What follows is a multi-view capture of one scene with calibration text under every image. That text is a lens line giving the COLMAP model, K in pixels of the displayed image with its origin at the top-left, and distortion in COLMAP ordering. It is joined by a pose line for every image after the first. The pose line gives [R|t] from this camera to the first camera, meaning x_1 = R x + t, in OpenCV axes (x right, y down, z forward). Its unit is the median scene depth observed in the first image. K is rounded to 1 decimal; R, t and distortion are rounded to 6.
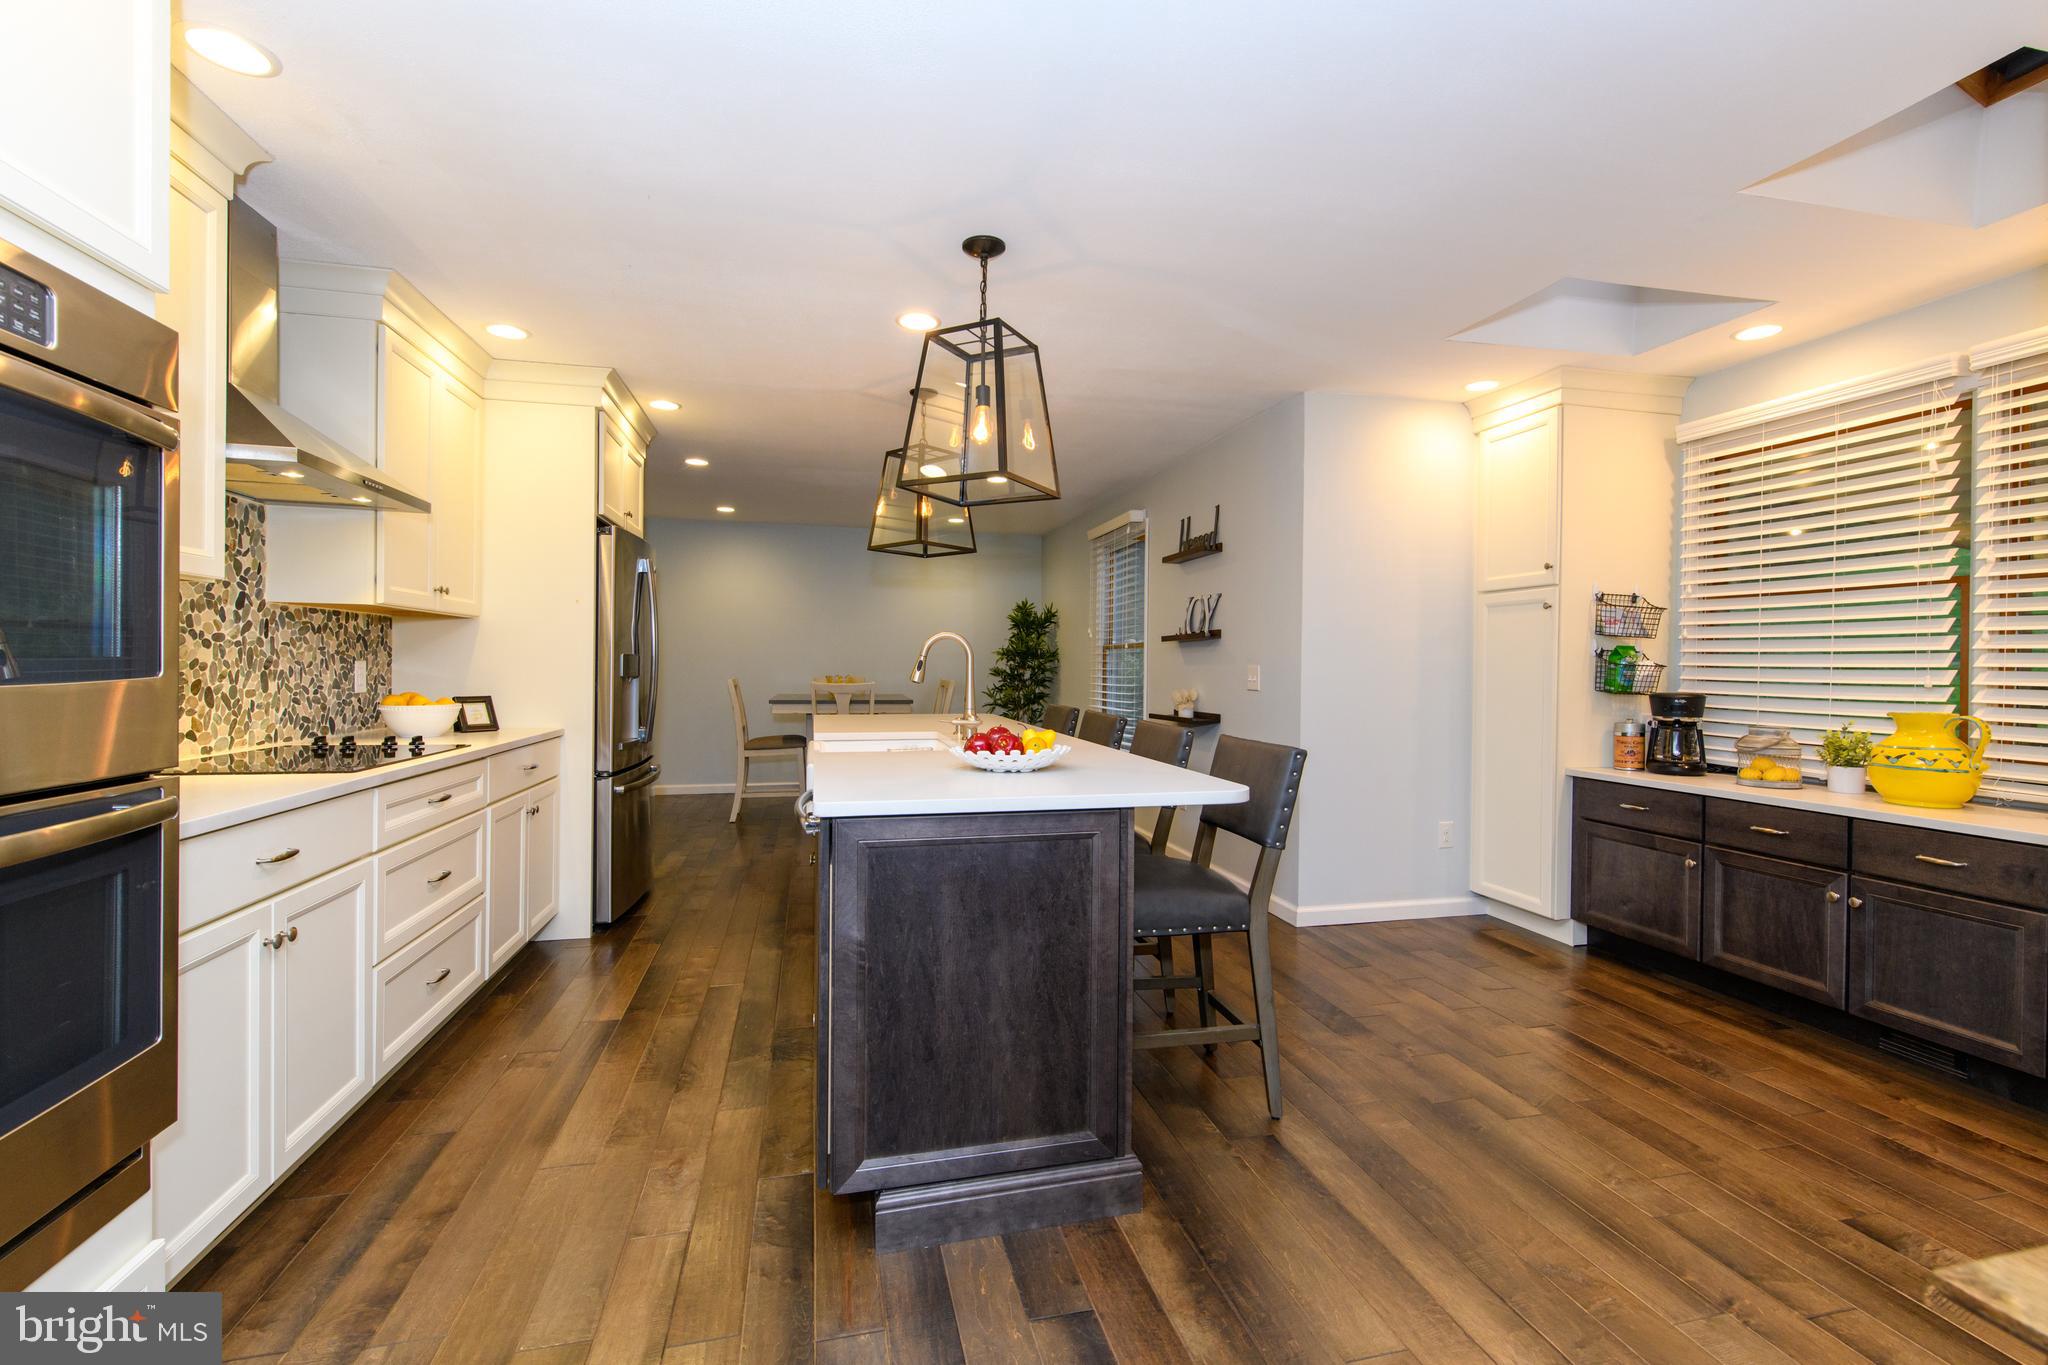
lens RADIAL K [[876.0, 0, 1028.5], [0, 876.0, 673.0], [0, 0, 1]] dist [0.002799, -0.001291]
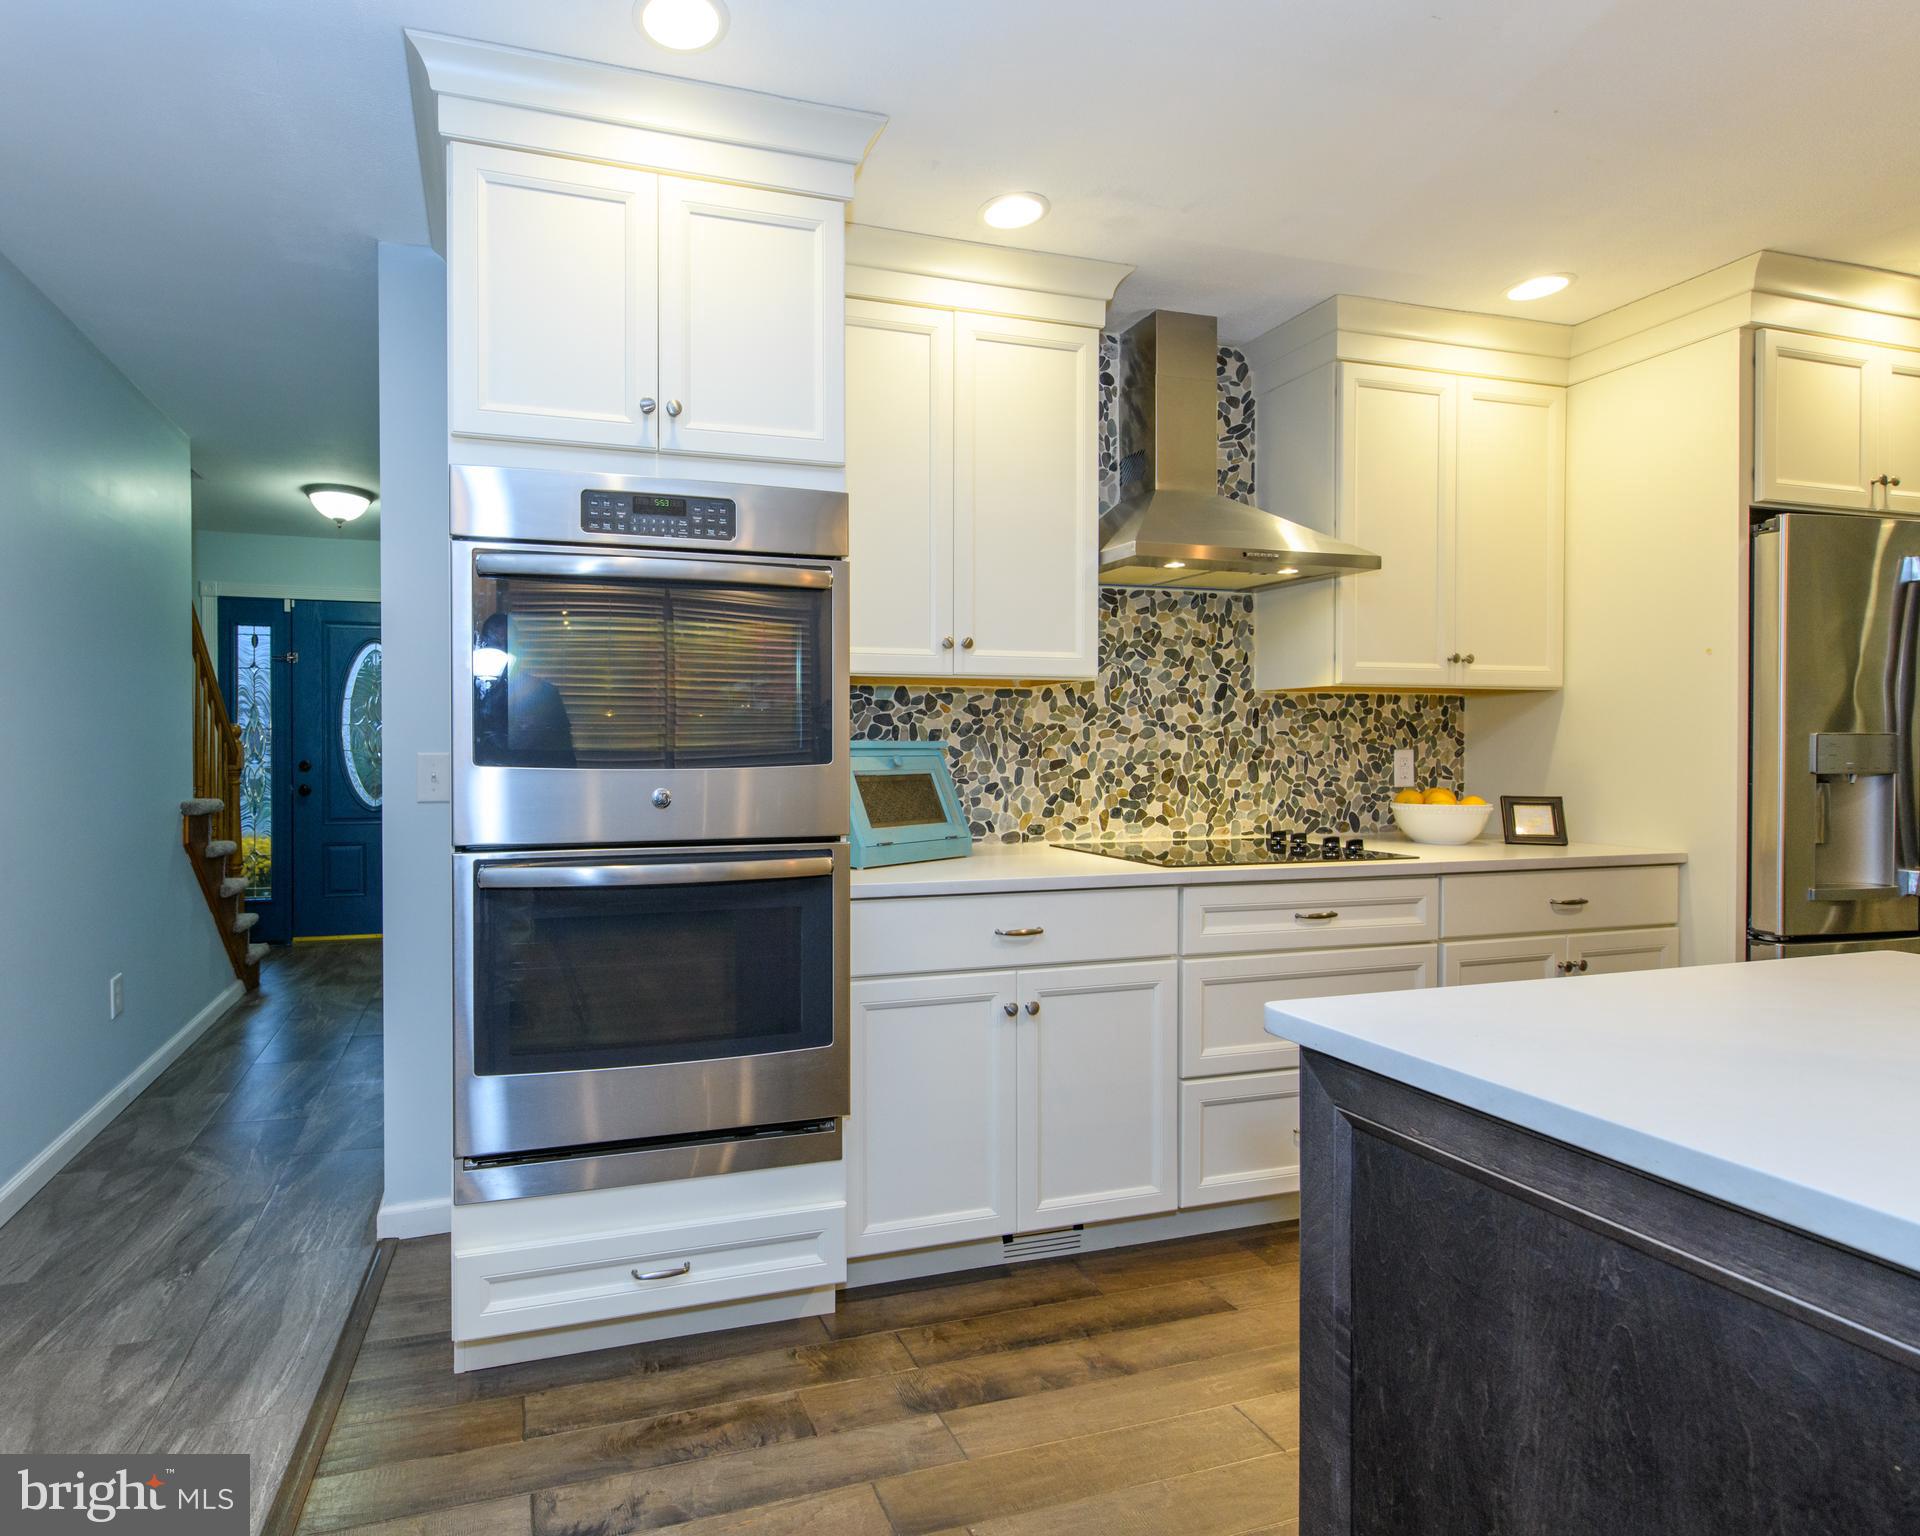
lens RADIAL K [[980.1, 0, 768.7], [0, 980.1, 757.1], [0, 0, 1]] dist [0.000741, -0.000539]
pose [[0.030985, -0.002535, -0.999517, 0.181477], [-0.005503, 0.999981, -0.002707, -0.000674], [0.999505, 0.005585, 0.030970, 0.344616]]
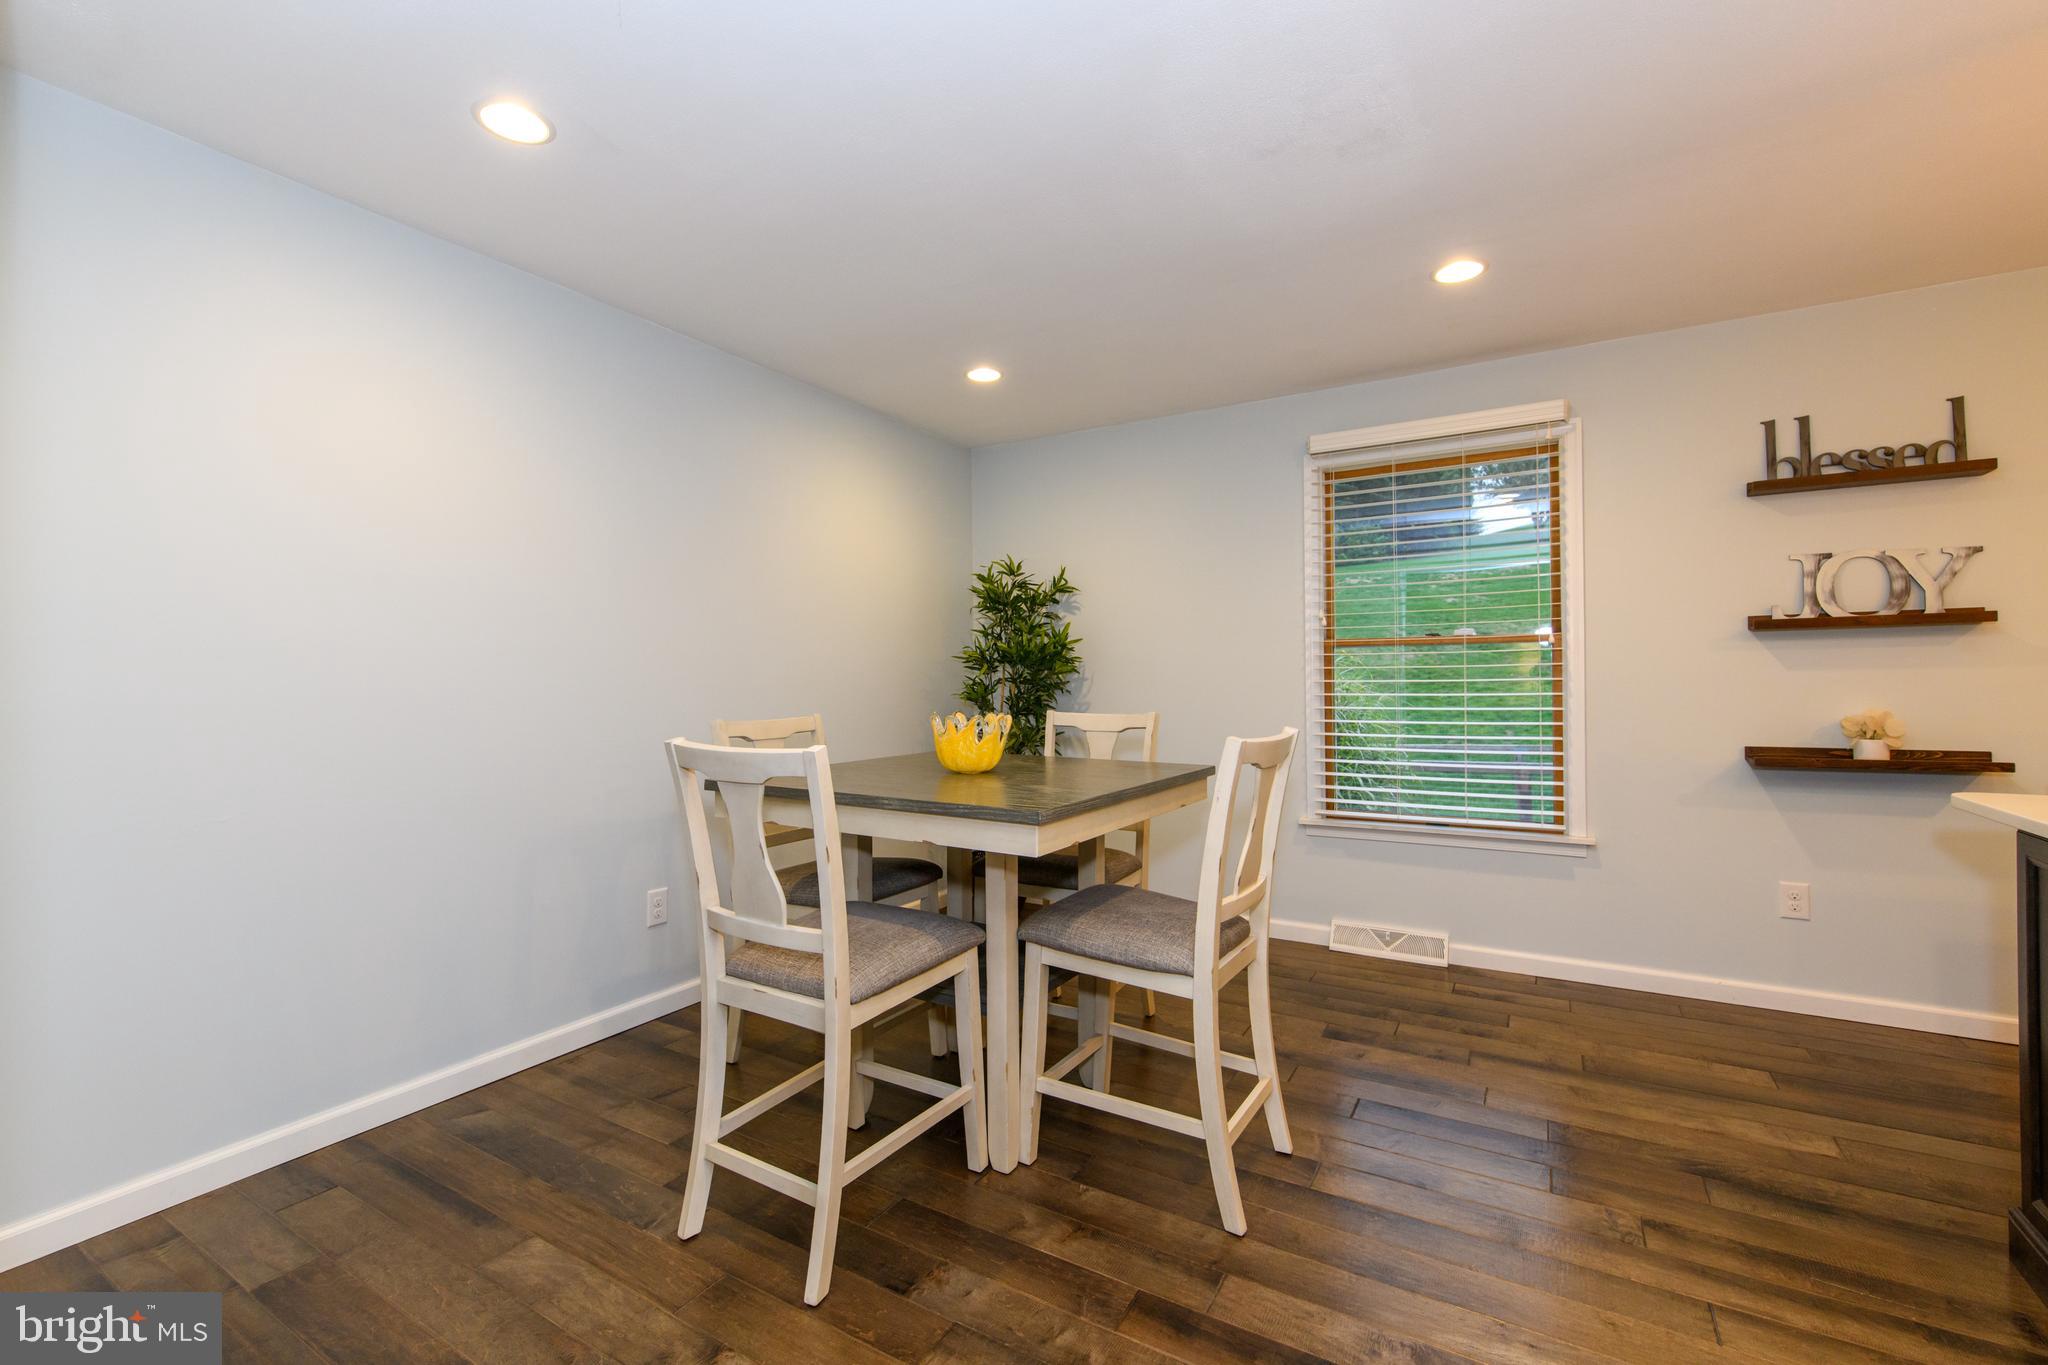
lens RADIAL K [[876.0, 0, 1013.6], [0, 876.0, 675.2], [0, 0, 1]] dist [0.002799, -0.001291]
pose [[0.700610, -0.012321, 0.713438, -0.925789], [0.020734, 0.999780, -0.003095, -0.022795], [-0.713243, 0.016961, 0.700712, 1.489838]]
